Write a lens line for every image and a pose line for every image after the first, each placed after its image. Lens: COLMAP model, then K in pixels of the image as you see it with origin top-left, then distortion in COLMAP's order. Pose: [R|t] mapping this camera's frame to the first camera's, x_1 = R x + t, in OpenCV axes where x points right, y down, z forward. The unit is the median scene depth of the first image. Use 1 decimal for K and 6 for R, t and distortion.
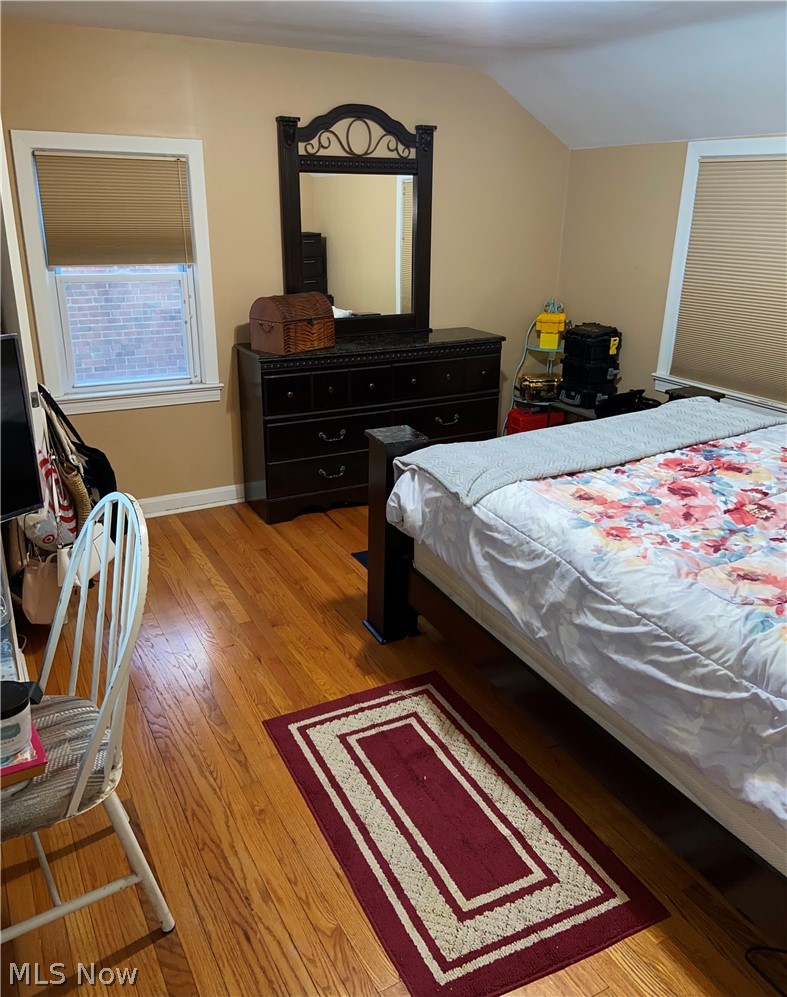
lens RADIAL K [[800.9, 0, 393.5], [0, 800.9, 498.5], [0, 0, 1]] dist [0.145453, 0.000222]
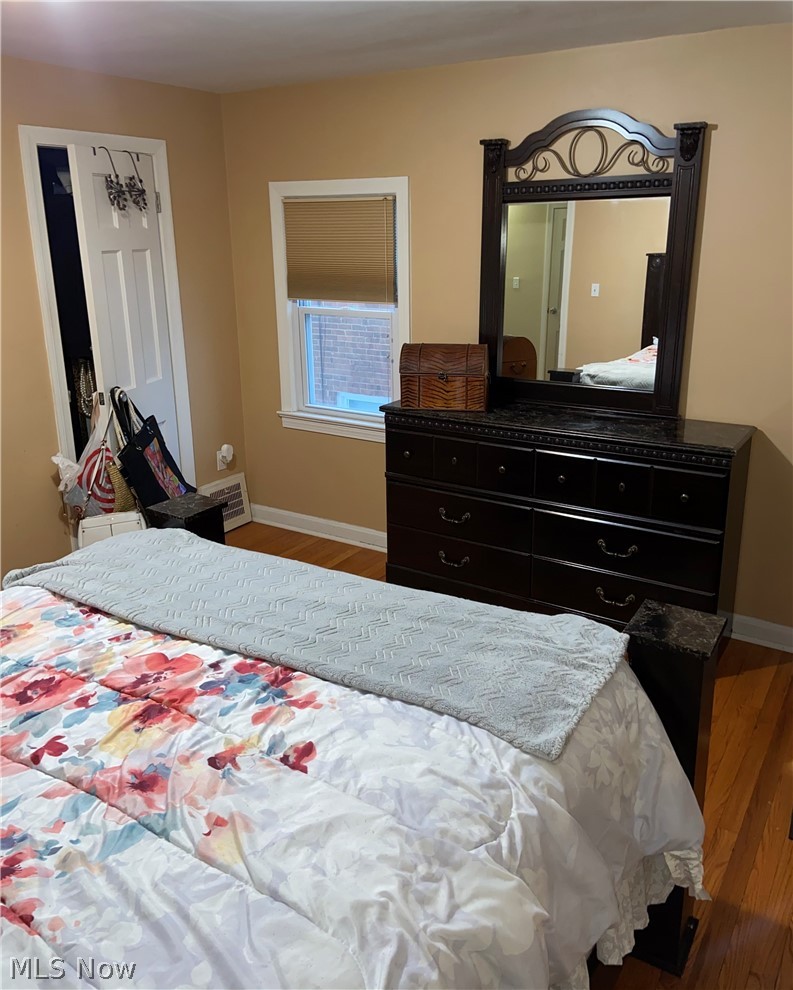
lens RADIAL K [[807.2, 0, 396.5], [0, 807.2, 495.0], [0, 0, 1]] dist [0.107258, 0.002369]
pose [[0.487472, 0.263552, -0.832413, 0.611679], [-0.296182, 0.946744, 0.126303, -0.196377], [0.821369, 0.184977, 0.539570, 0.533426]]
